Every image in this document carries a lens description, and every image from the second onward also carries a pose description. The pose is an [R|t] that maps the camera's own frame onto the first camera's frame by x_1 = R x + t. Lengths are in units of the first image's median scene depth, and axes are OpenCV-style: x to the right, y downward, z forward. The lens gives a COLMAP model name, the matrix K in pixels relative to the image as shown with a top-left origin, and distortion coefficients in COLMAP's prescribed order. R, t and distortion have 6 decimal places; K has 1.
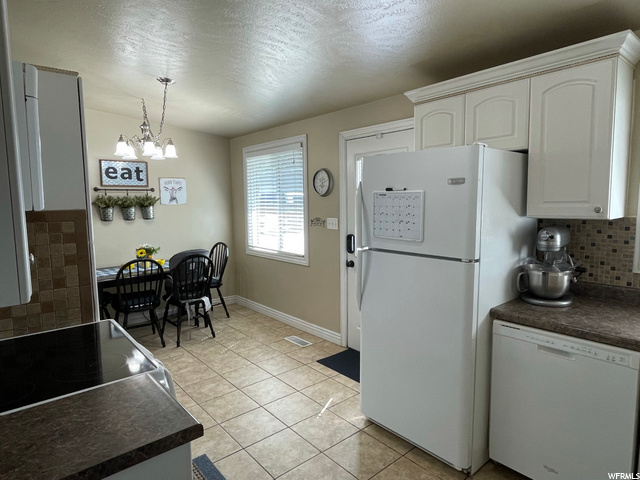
lens RADIAL K [[385.7, 0, 318.5], [0, 385.7, 240.3], [0, 0, 1]] dist [-0.001799, -0.000126]
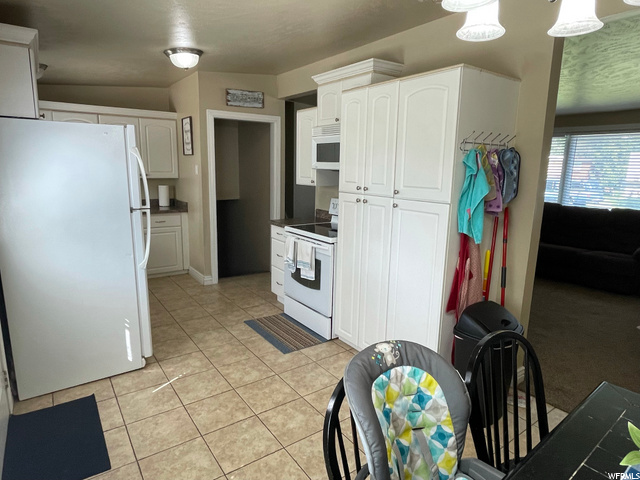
lens RADIAL K [[385.7, 0, 318.5], [0, 385.7, 240.3], [0, 0, 1]] dist [-0.001799, -0.000126]
pose [[-0.996395, -0.025297, 0.080979, -0.543145], [-0.000378, 0.955823, 0.293942, -0.247447], [-0.084837, 0.292852, -0.952387, 2.289313]]
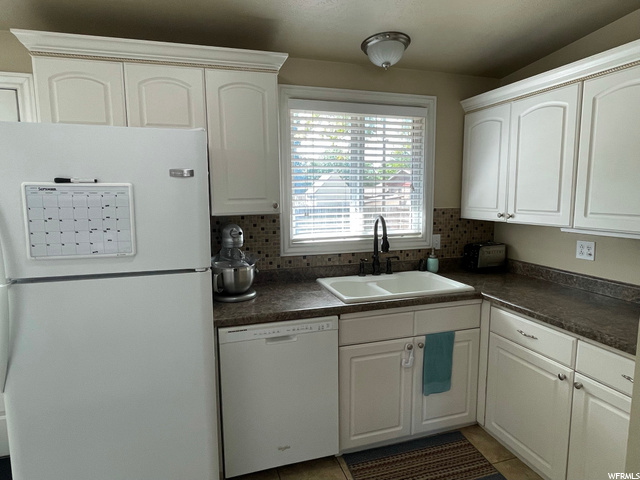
lens RADIAL K [[385.7, 0, 318.5], [0, 385.7, 240.3], [0, 0, 1]] dist [-0.001799, -0.000126]
pose [[0.386278, -0.101861, 0.916741, -0.248145], [0.102180, 0.992492, 0.067223, -0.036238], [-0.916705, 0.067706, 0.393786, 0.390611]]
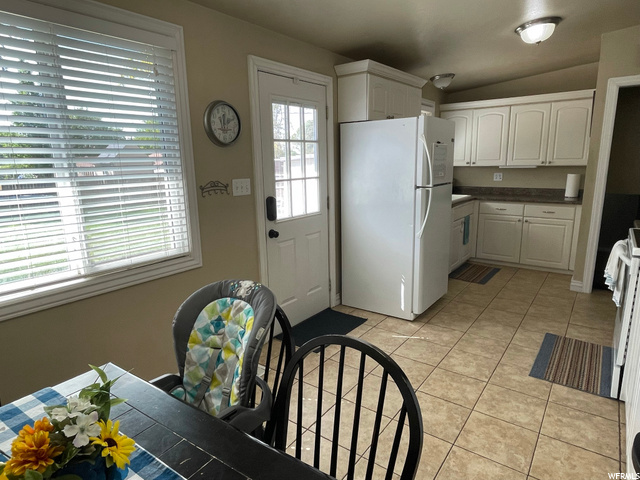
lens RADIAL K [[385.7, 0, 318.5], [0, 385.7, 240.3], [0, 0, 1]] dist [-0.001799, -0.000126]
pose [[-0.221882, -0.183082, 0.957731, -1.214182], [0.125878, 0.968617, 0.214325, -0.147105], [-0.966914, 0.168112, -0.191873, 1.825604]]
